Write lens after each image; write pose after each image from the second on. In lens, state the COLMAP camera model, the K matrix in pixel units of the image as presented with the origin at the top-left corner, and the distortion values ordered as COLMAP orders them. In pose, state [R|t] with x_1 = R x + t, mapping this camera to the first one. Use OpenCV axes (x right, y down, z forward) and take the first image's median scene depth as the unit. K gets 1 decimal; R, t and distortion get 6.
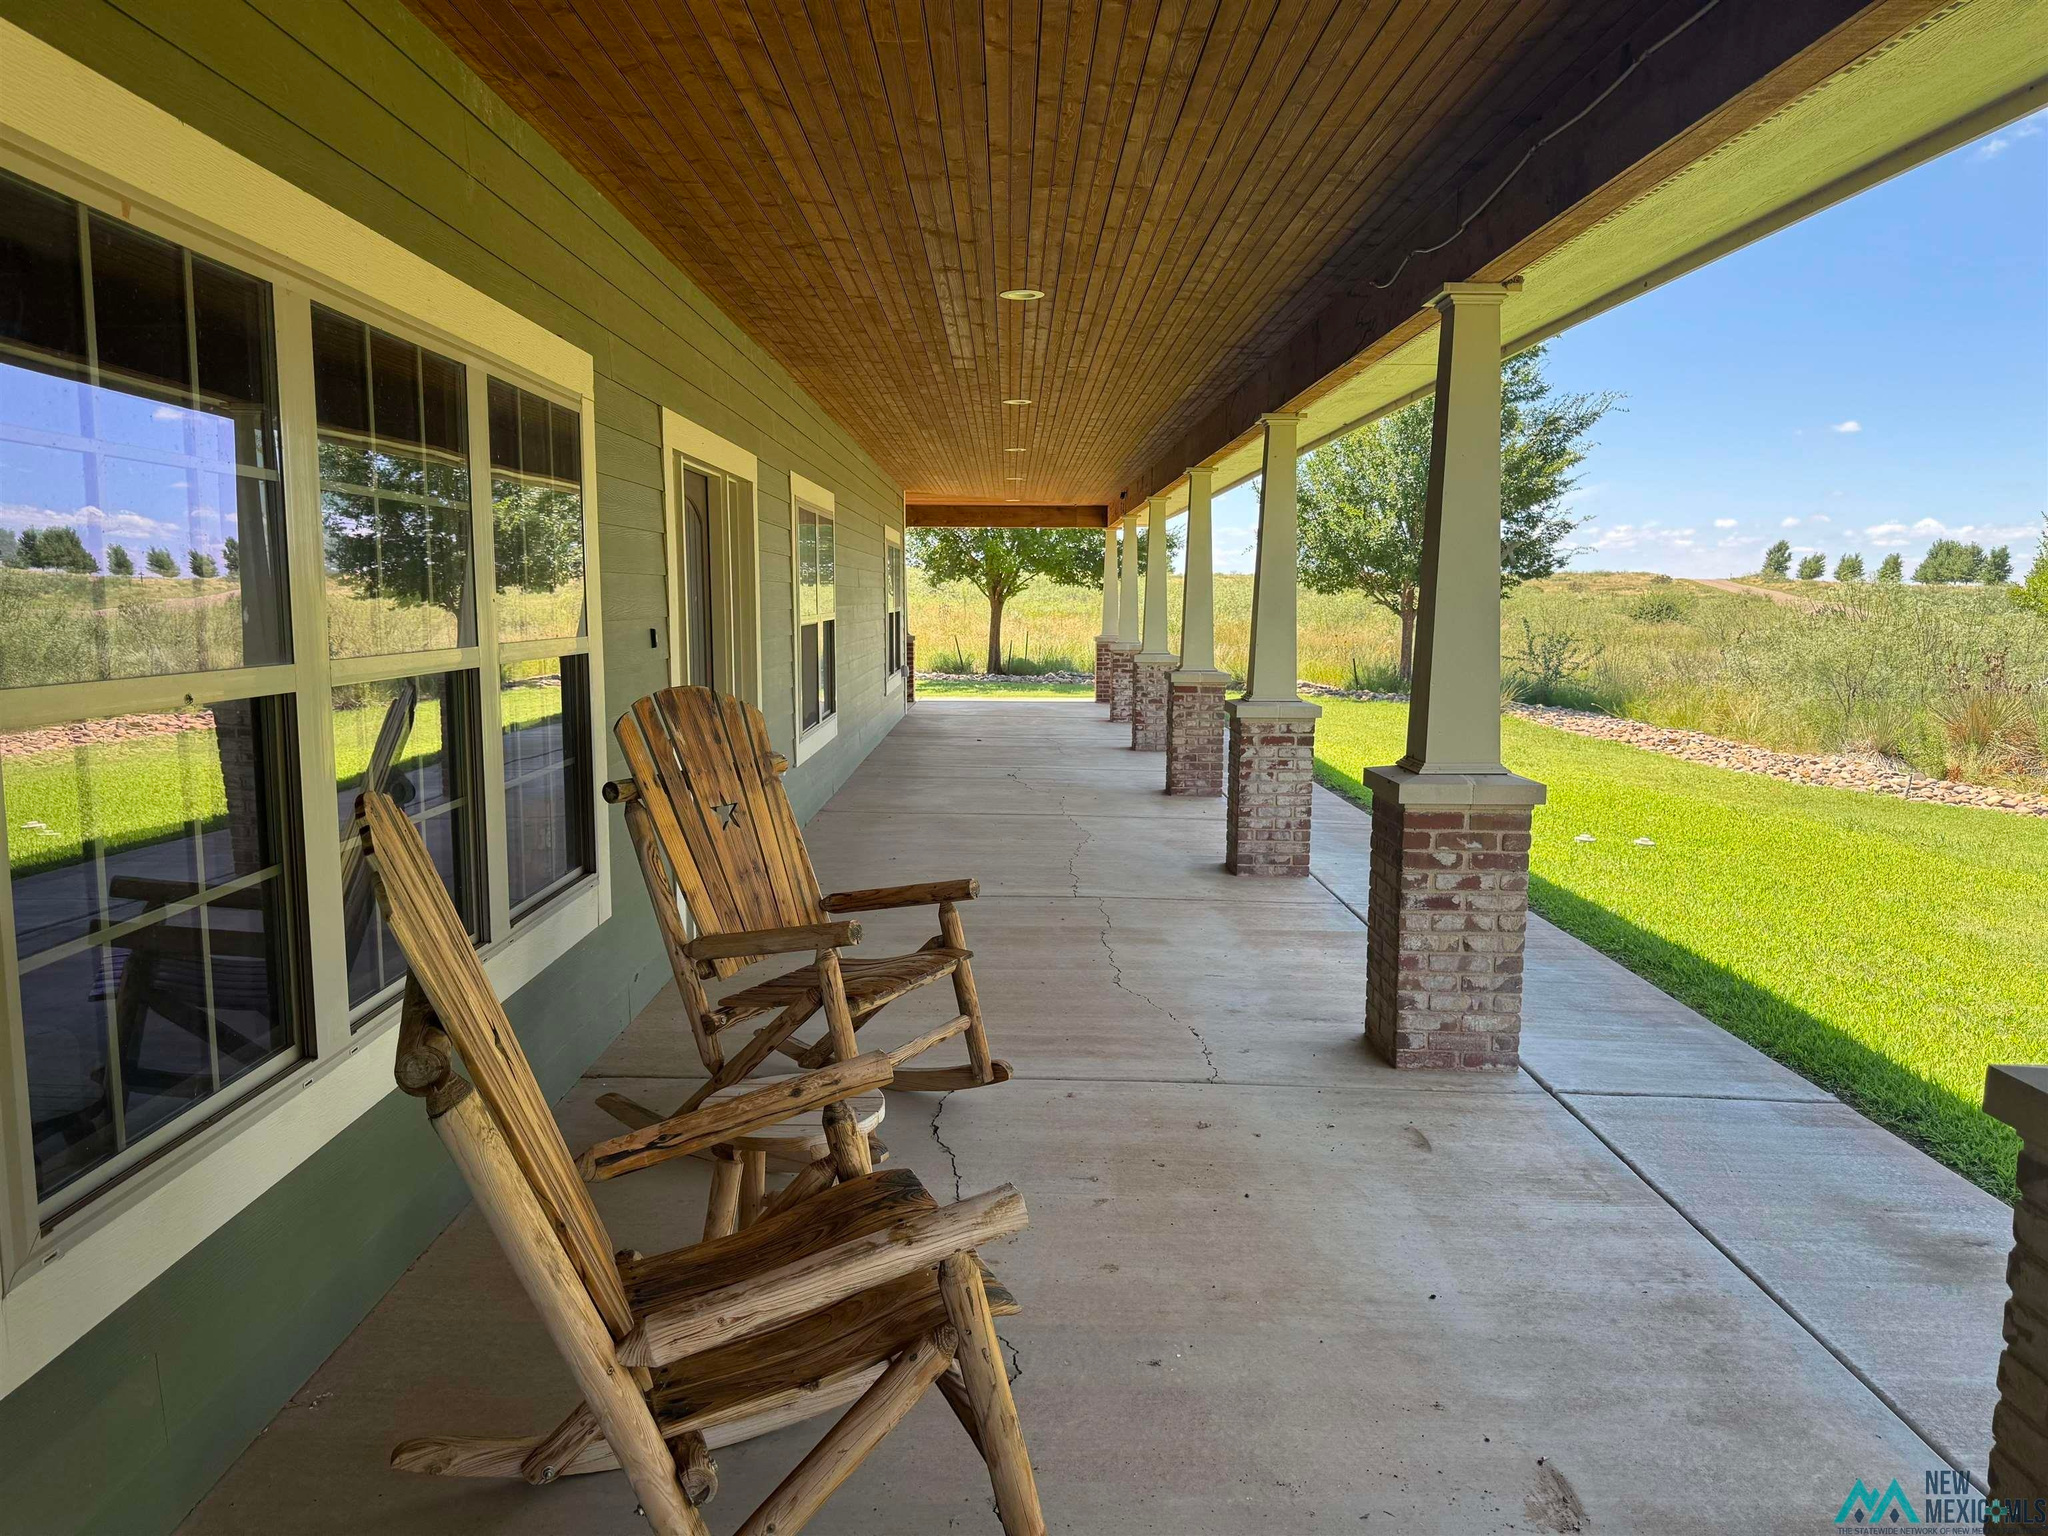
lens RADIAL K [[1442.9, 0, 1023.0], [0, 1442.9, 768.7], [0, 0, 1]] dist [0.082447, 0.003693]
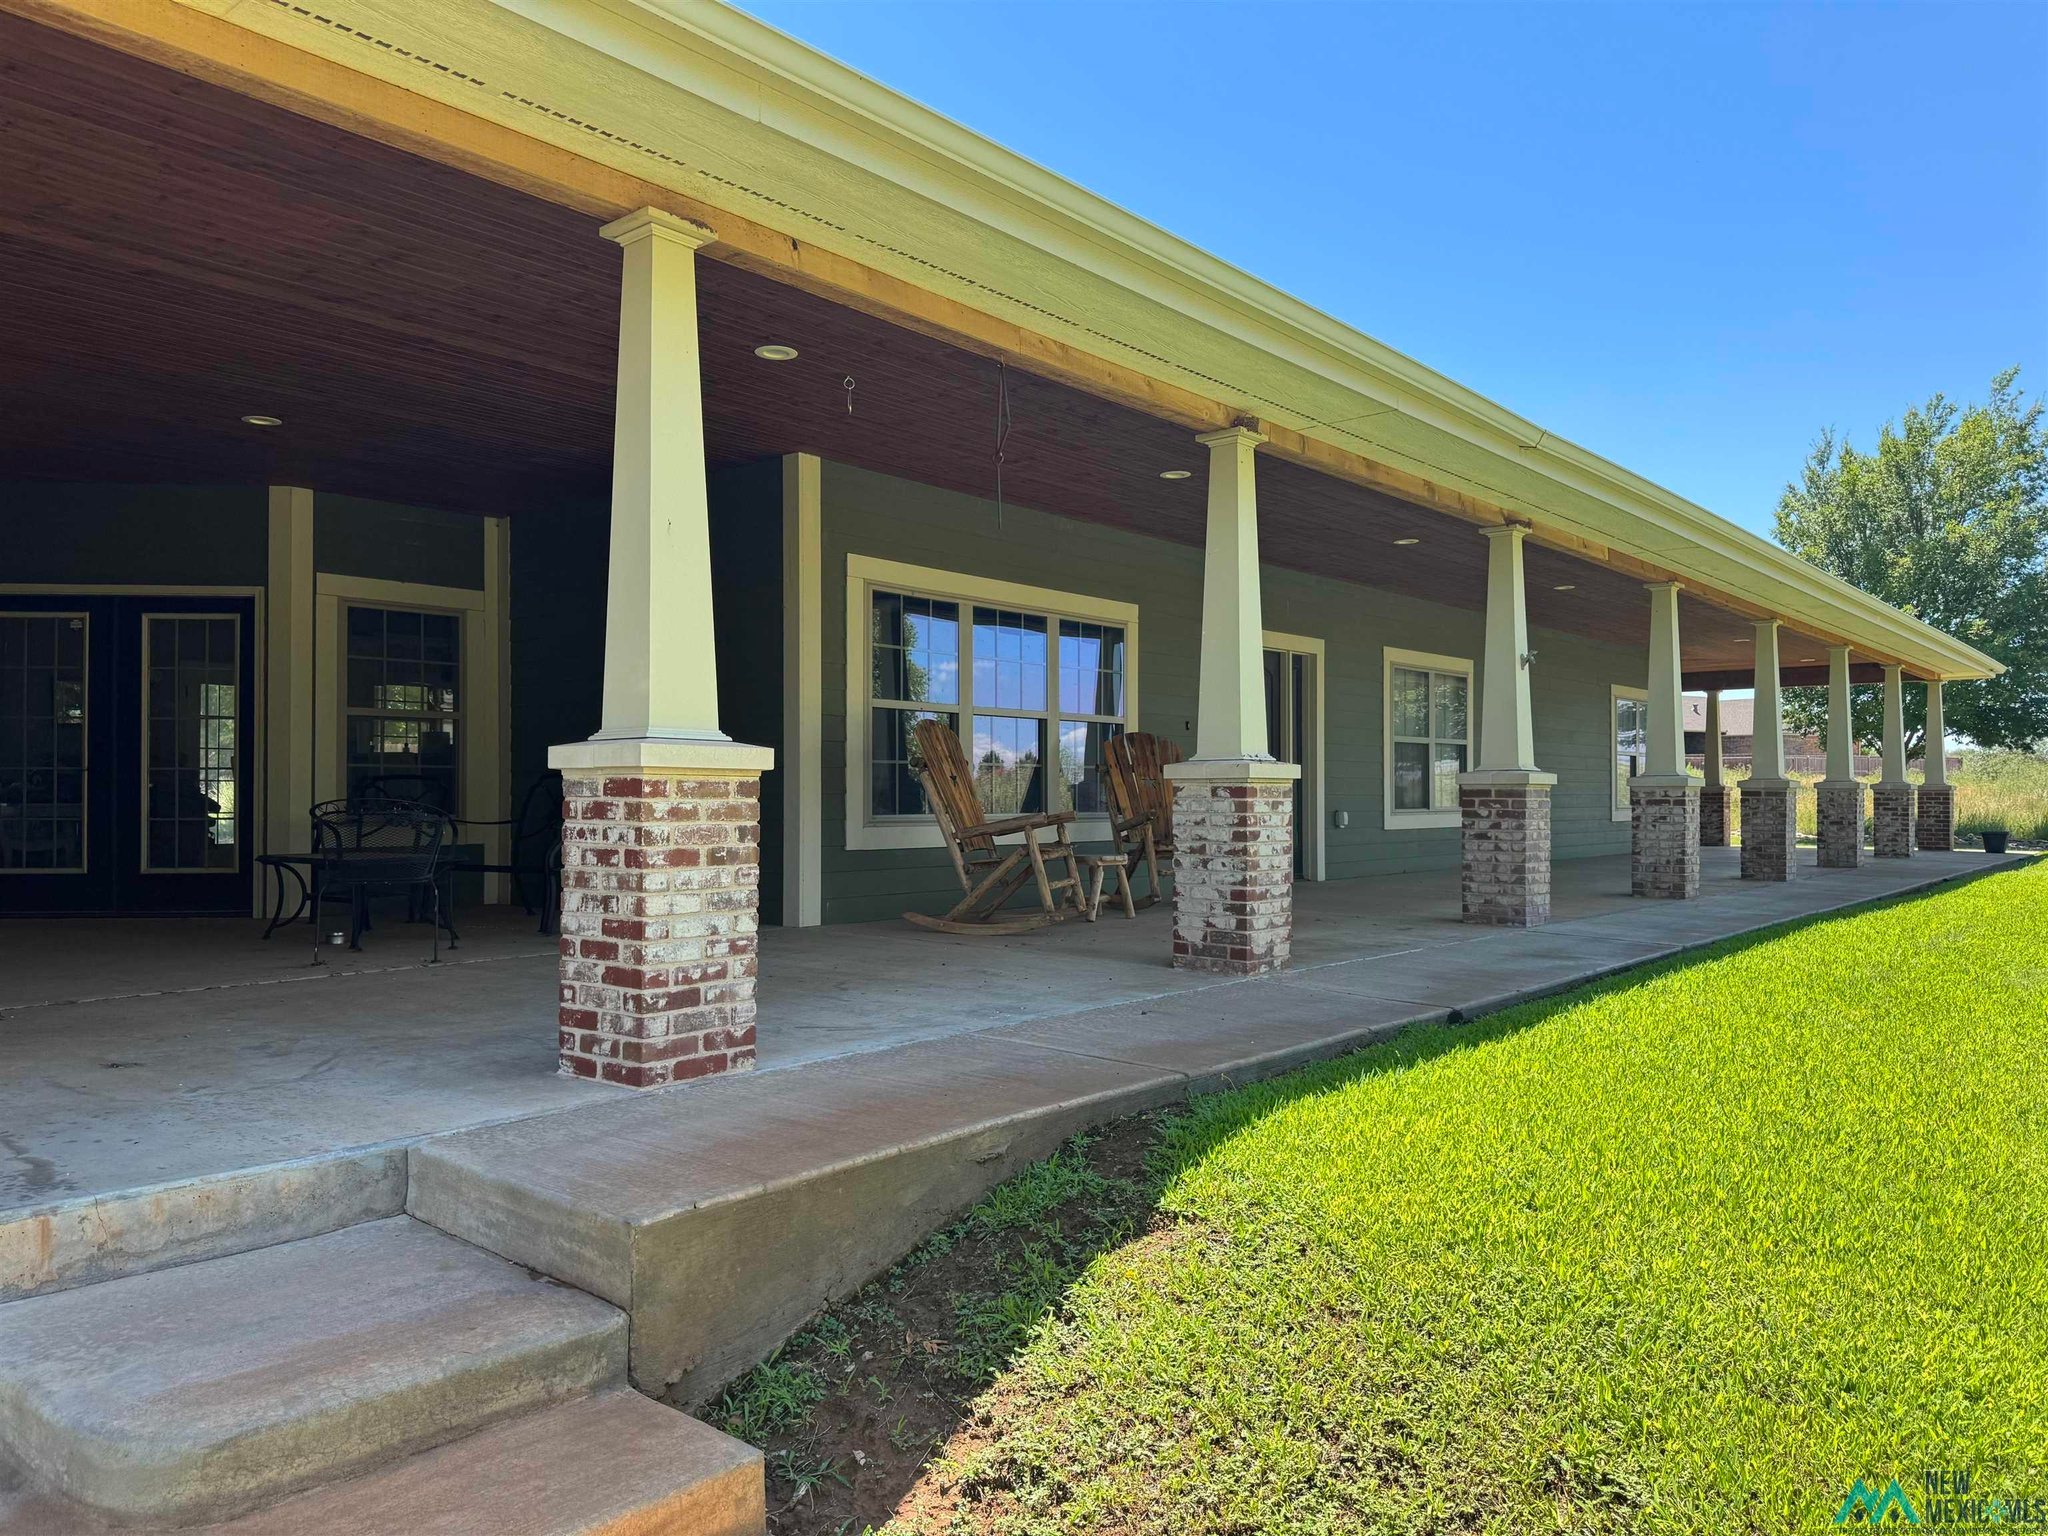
lens RADIAL K [[1442.9, 0, 1022.2], [0, 1442.9, 763.1], [0, 0, 1]] dist [0.082447, 0.003693]
pose [[0.757439, -0.023550, -0.652481, 1.081476], [-0.071810, 0.990282, -0.119104, 0.268630], [0.648945, 0.137069, 0.748387, -0.855411]]
